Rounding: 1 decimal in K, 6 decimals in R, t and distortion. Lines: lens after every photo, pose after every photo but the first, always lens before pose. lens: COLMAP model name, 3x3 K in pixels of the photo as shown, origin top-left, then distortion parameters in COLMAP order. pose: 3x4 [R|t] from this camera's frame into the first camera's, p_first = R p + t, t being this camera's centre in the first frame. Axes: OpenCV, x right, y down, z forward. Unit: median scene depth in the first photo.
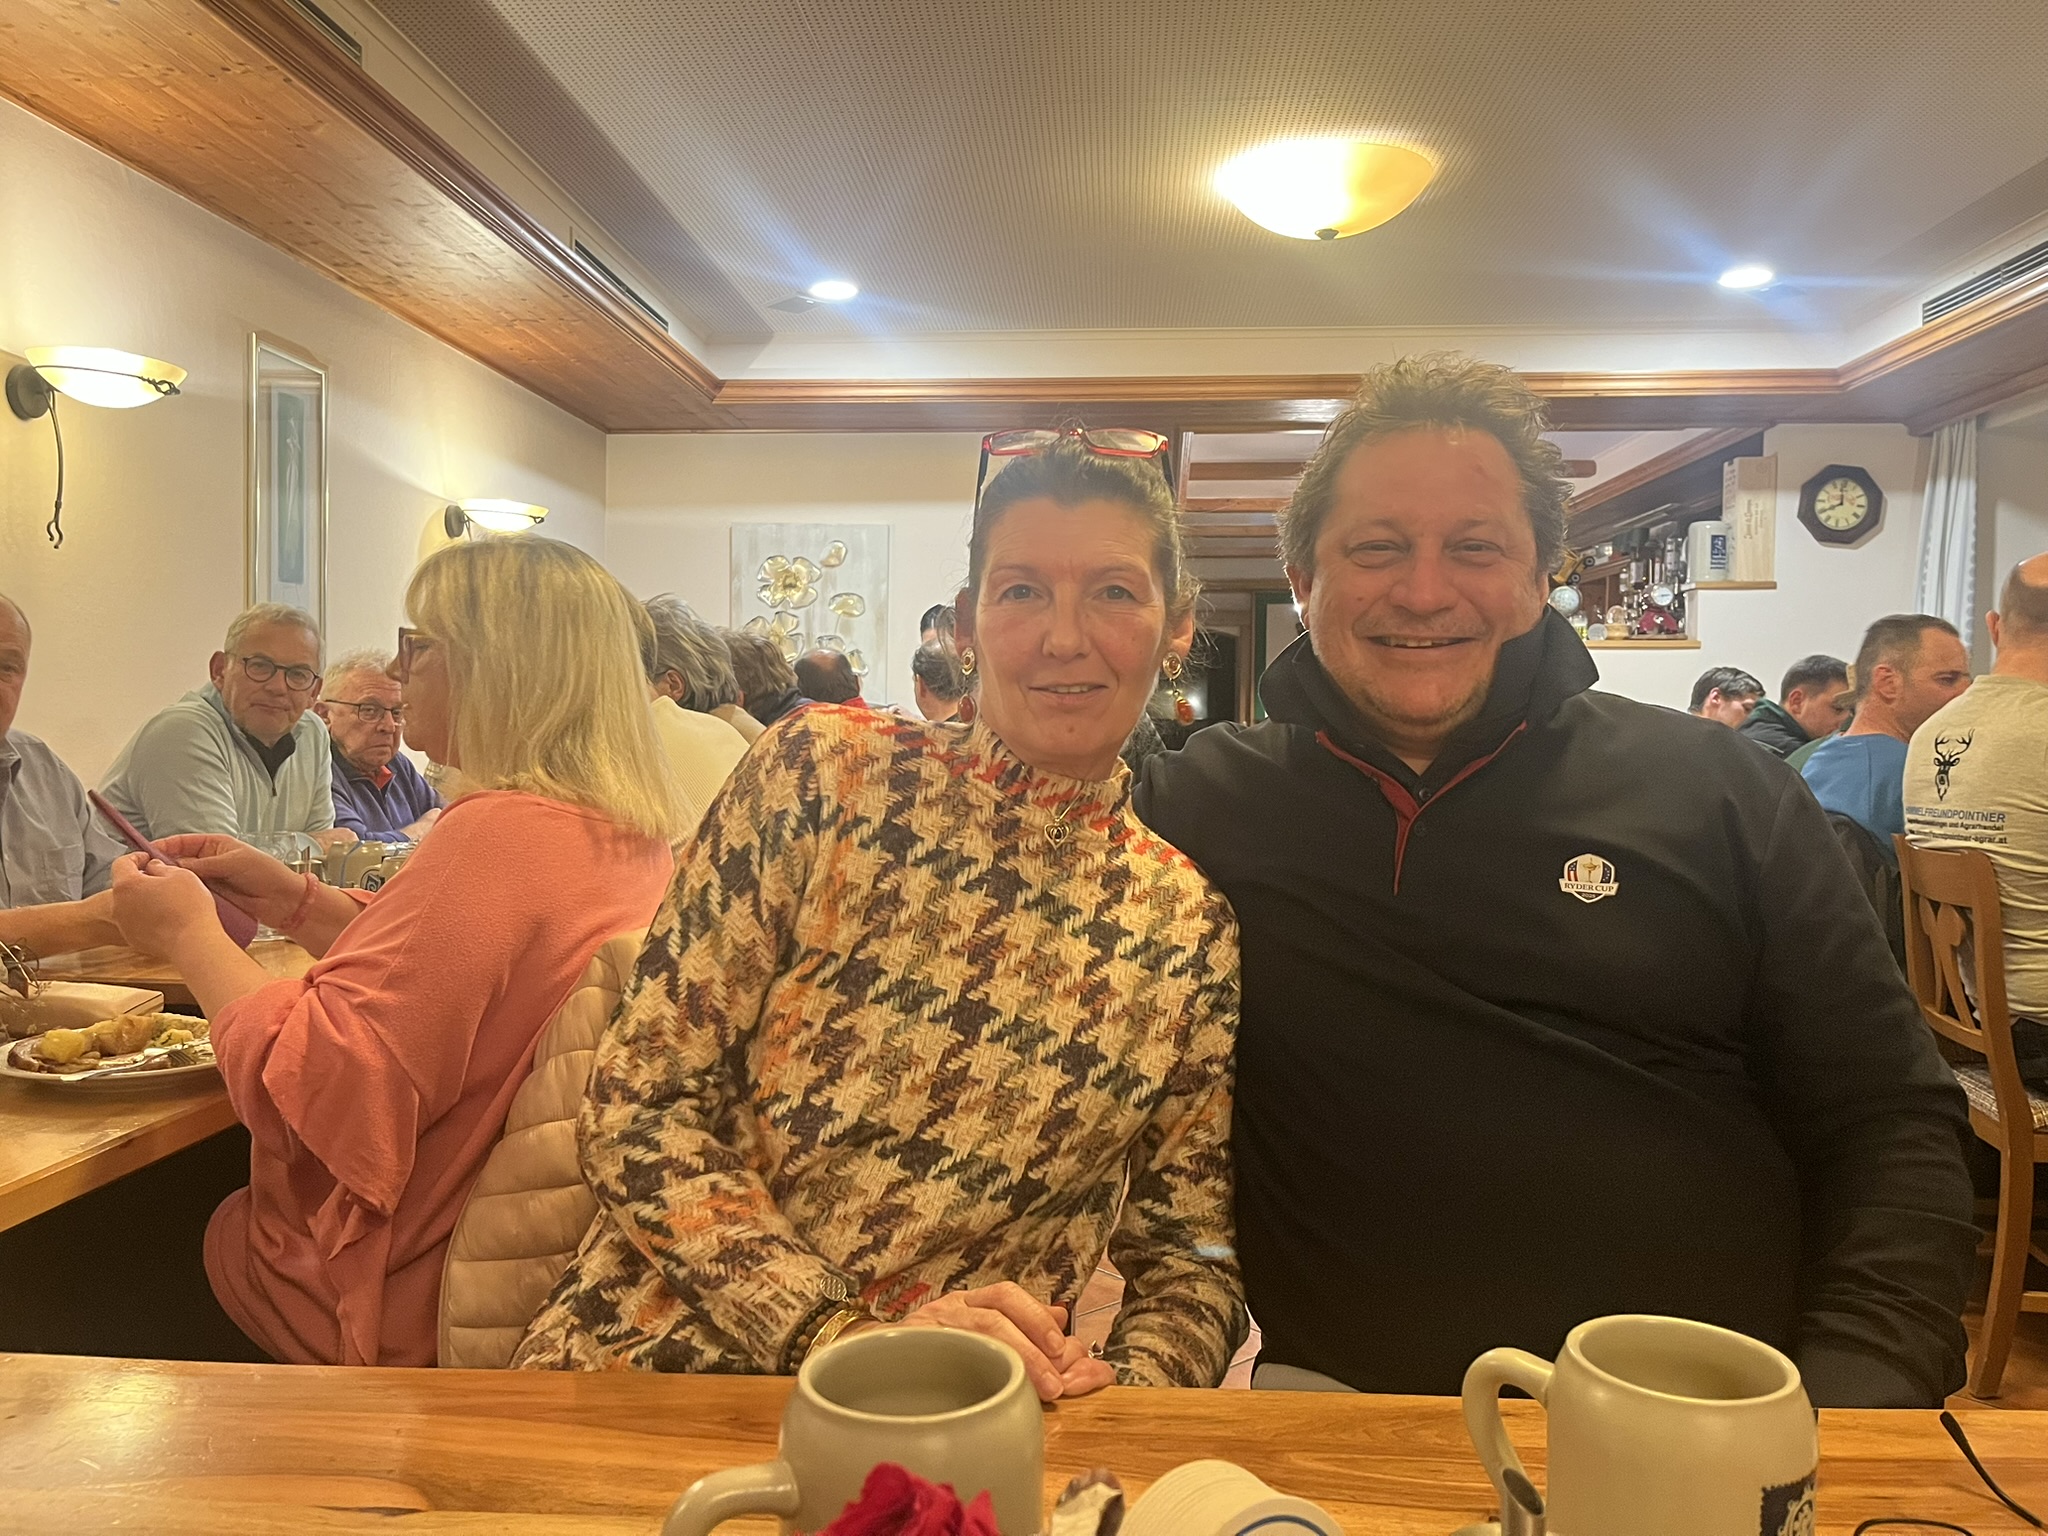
lens RADIAL K [[1562.3, 0, 1016.7], [0, 1562.3, 764.8], [0, 0, 1]] dist [0.065834, -0.091766]
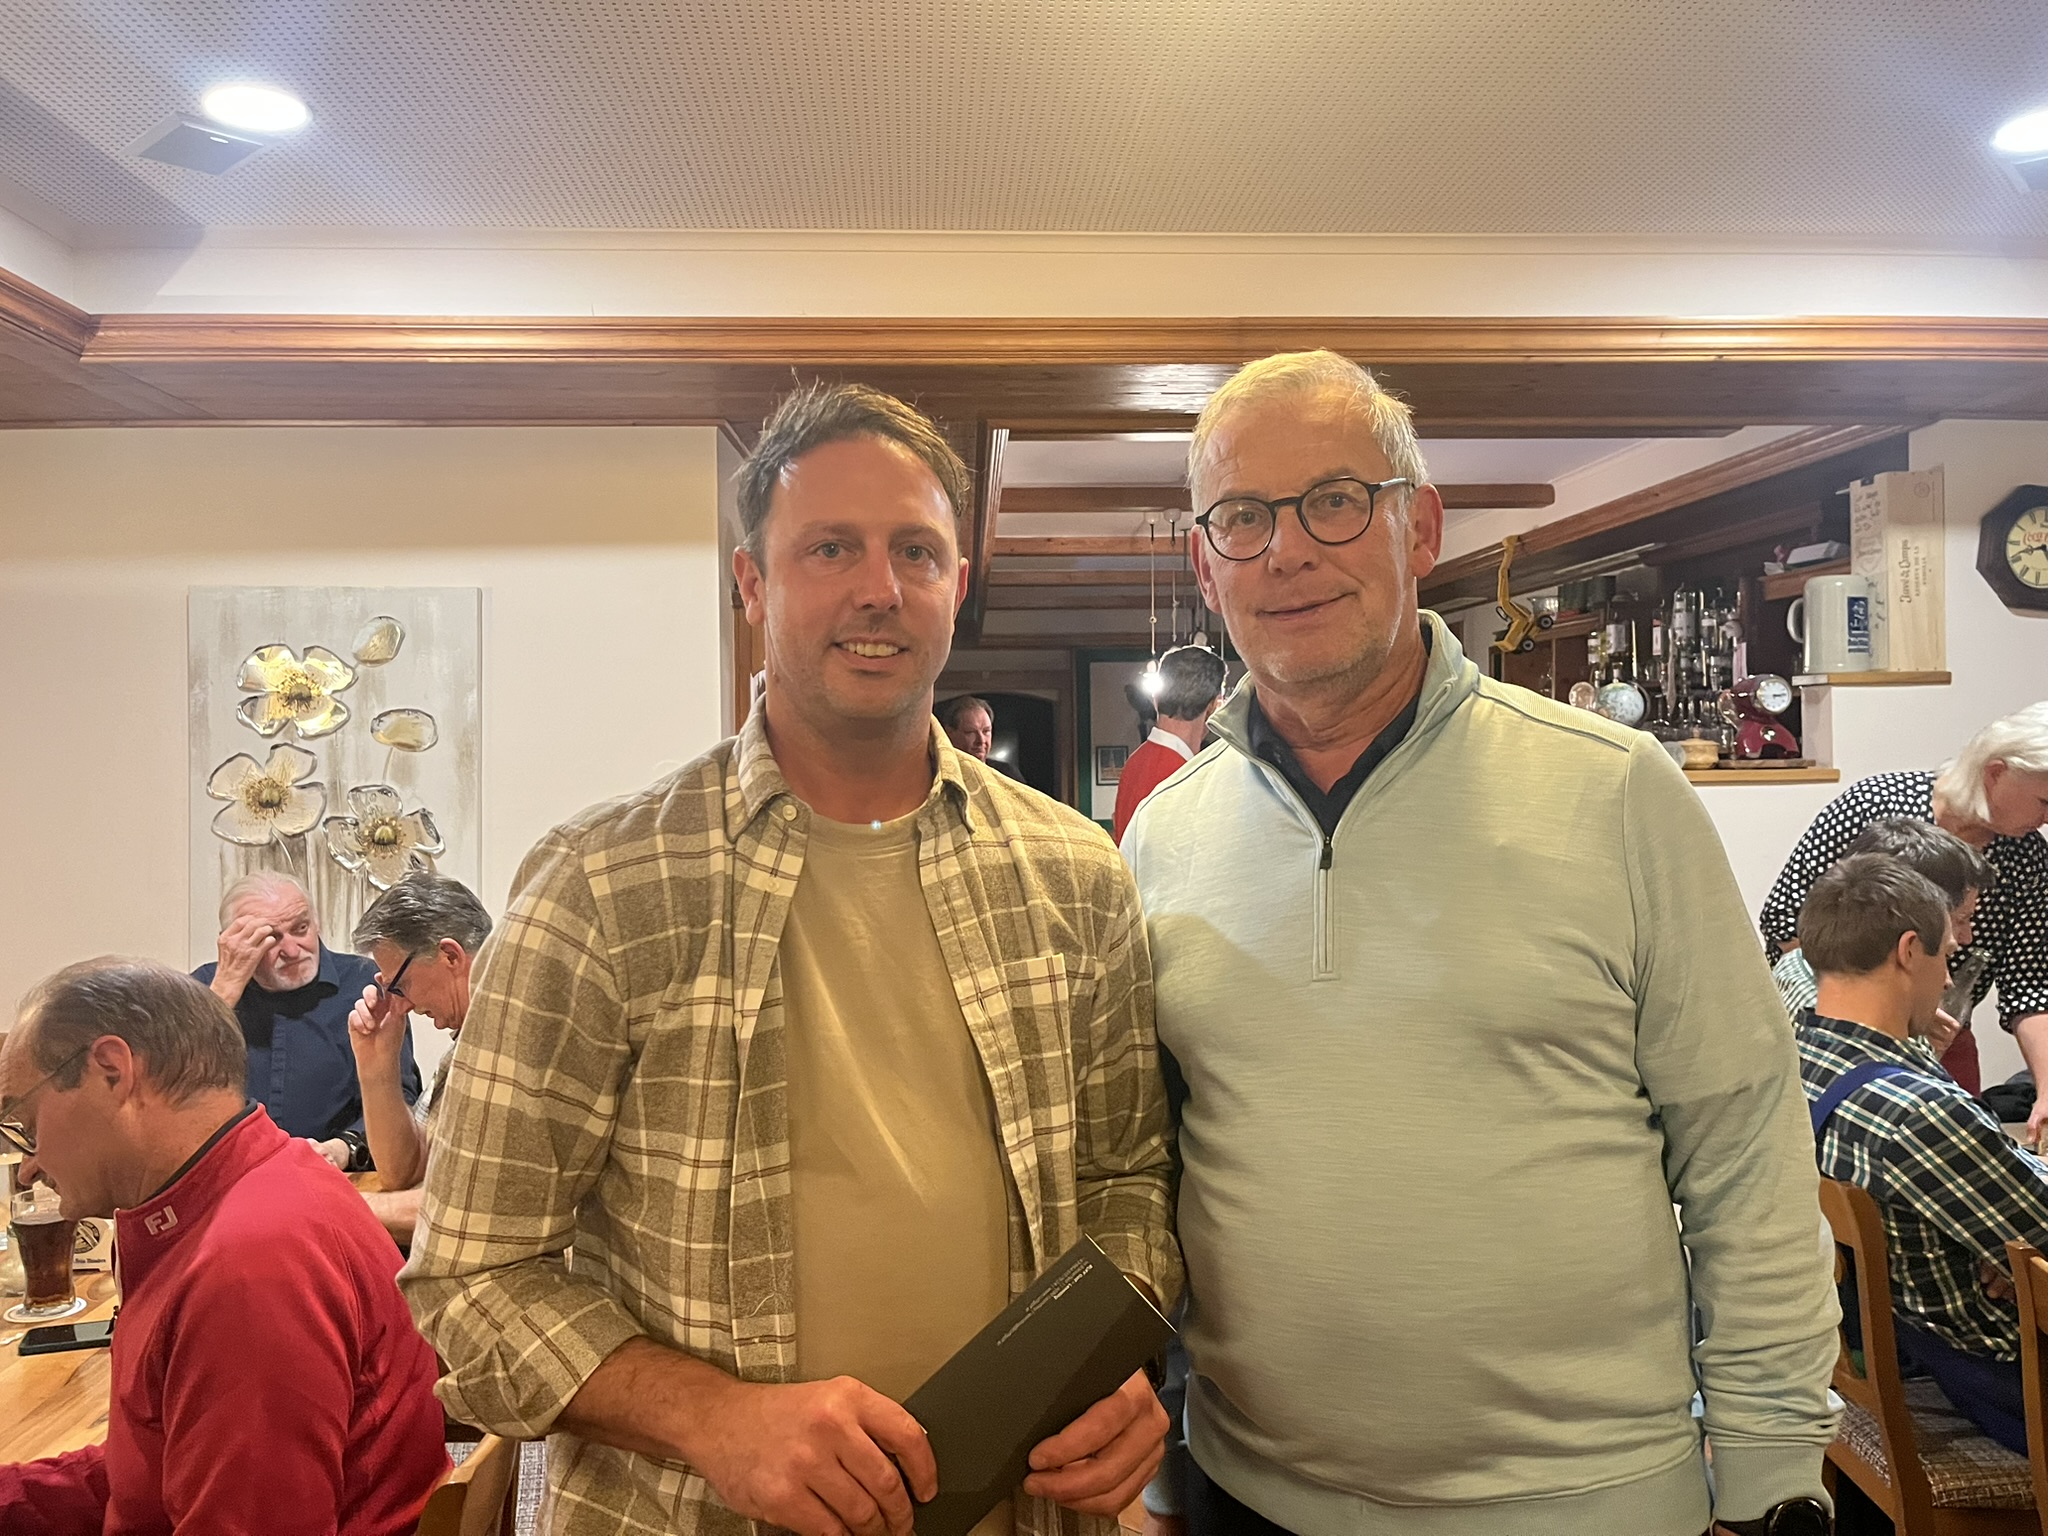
lens RADIAL K [[1562.3, 0, 1011.8], [0, 1562.3, 754.3], [0, 0, 1]] dist [0.065834, -0.091766]
pose [[0.992414, -0.021172, 0.121108, 0.040167], [0.024603, 0.999335, -0.026909, -0.076088], [-0.120458, 0.029685, 0.992275, 0.429576]]
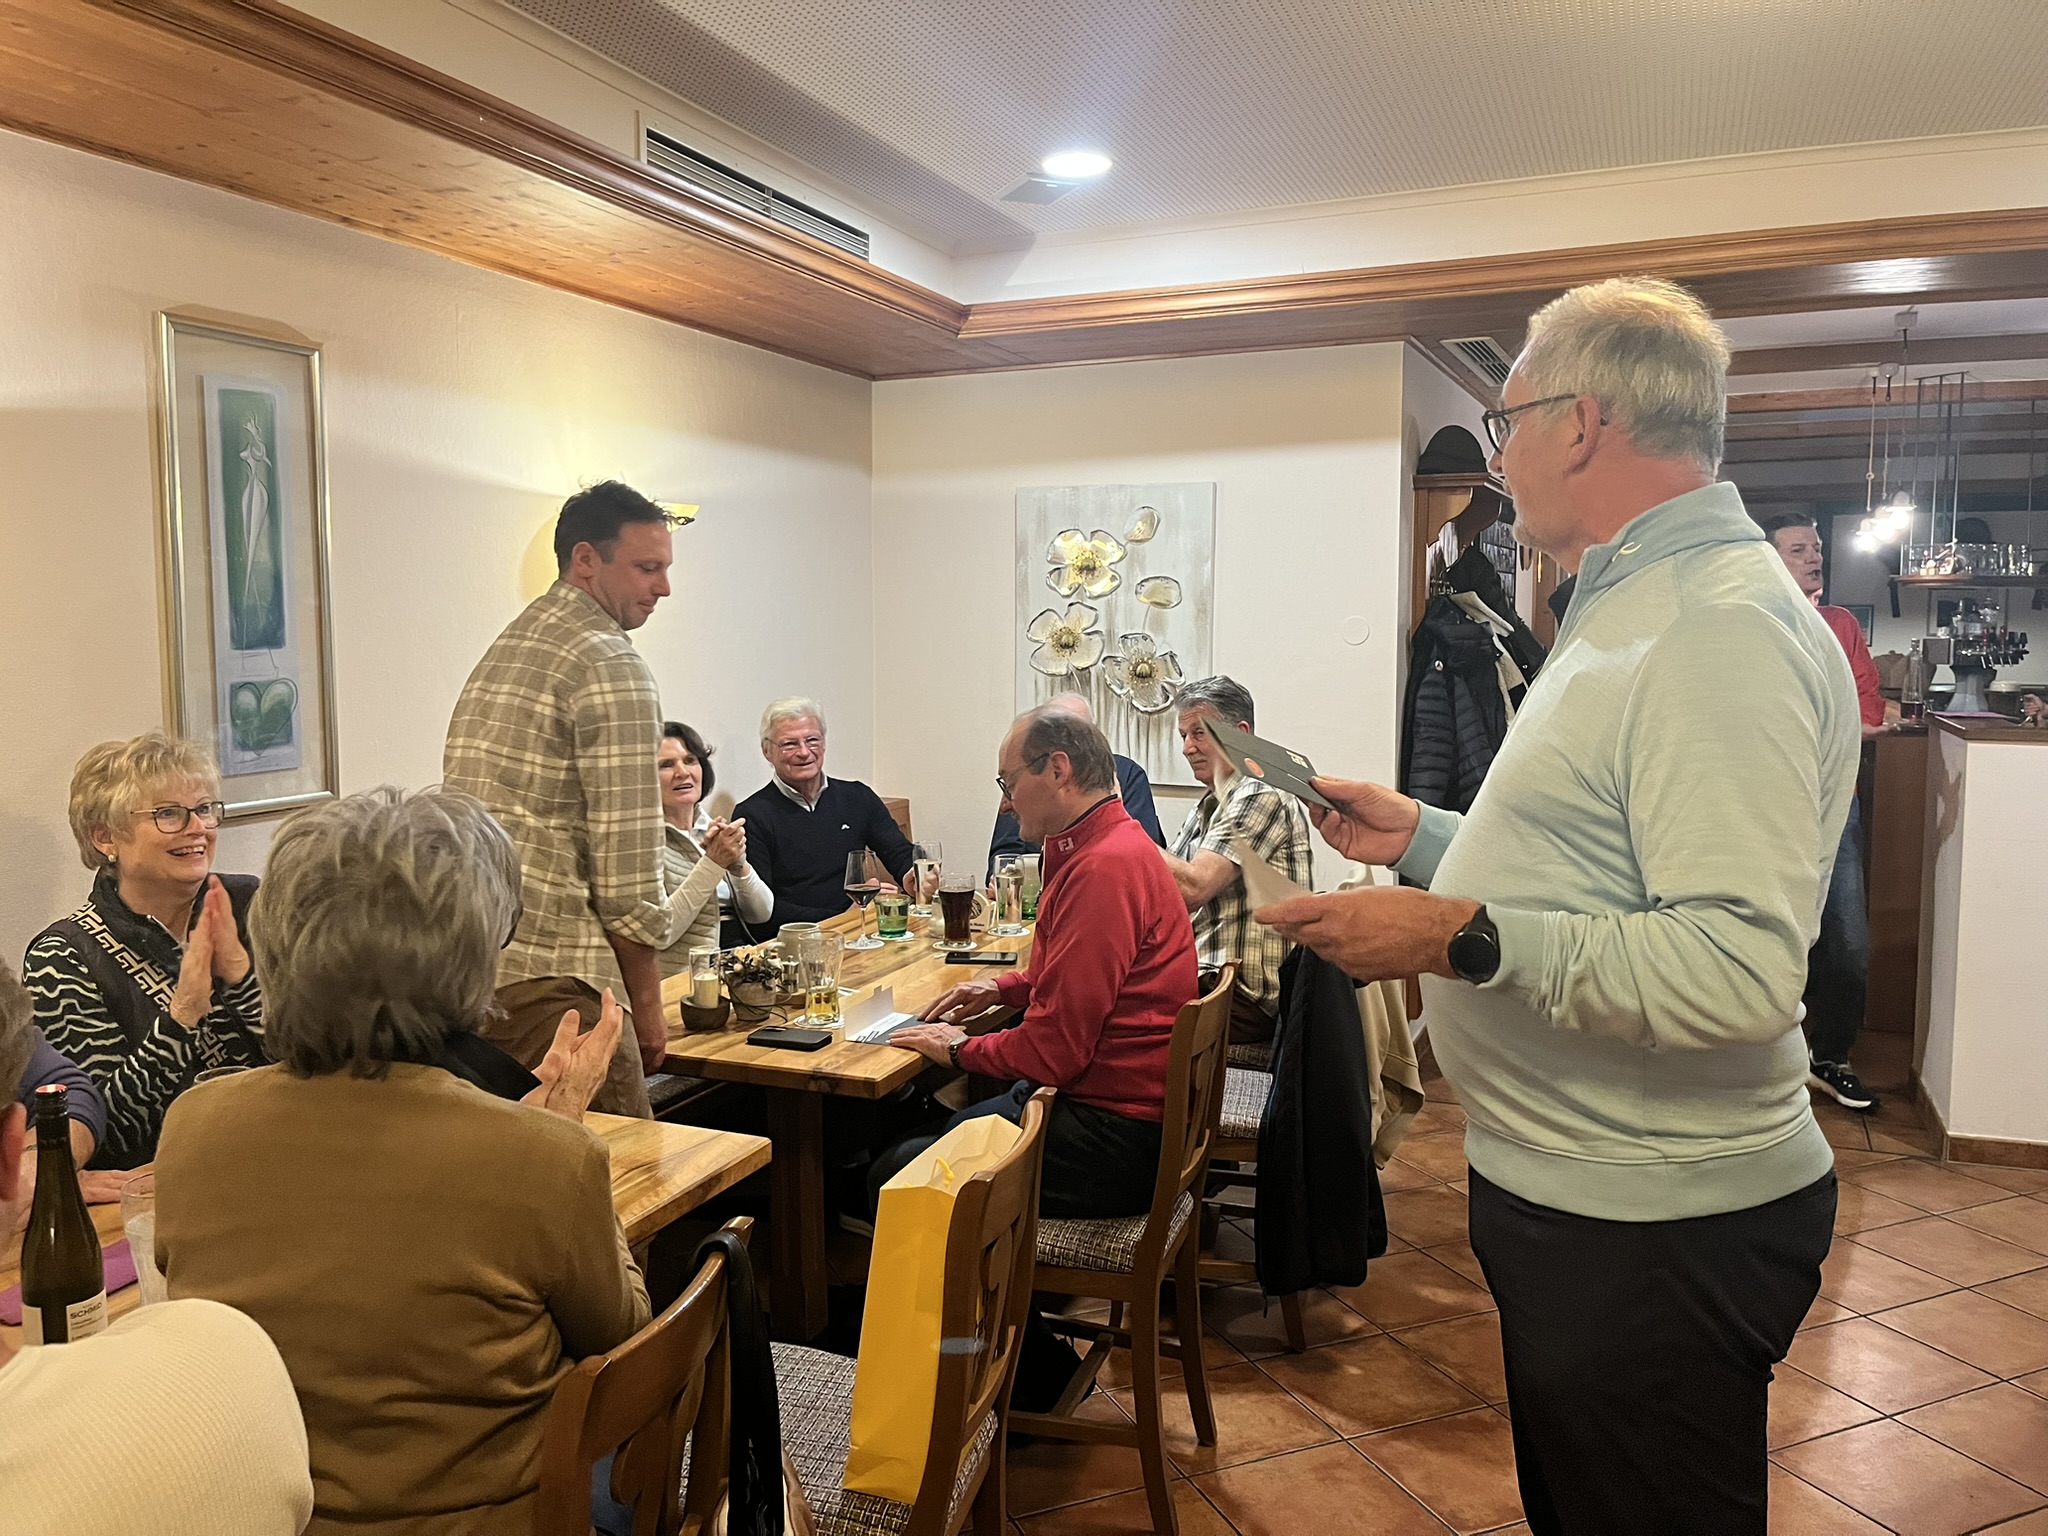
lens RADIAL K [[1562.3, 0, 1014.0], [0, 1562.3, 753.6], [0, 0, 1]] dist [0.065834, -0.091766]
pose [[0.945370, 0.015284, -0.325642, 0.073350], [0.003418, 0.998381, 0.056782, -0.070606], [0.325982, -0.054793, 0.943787, 0.276299]]
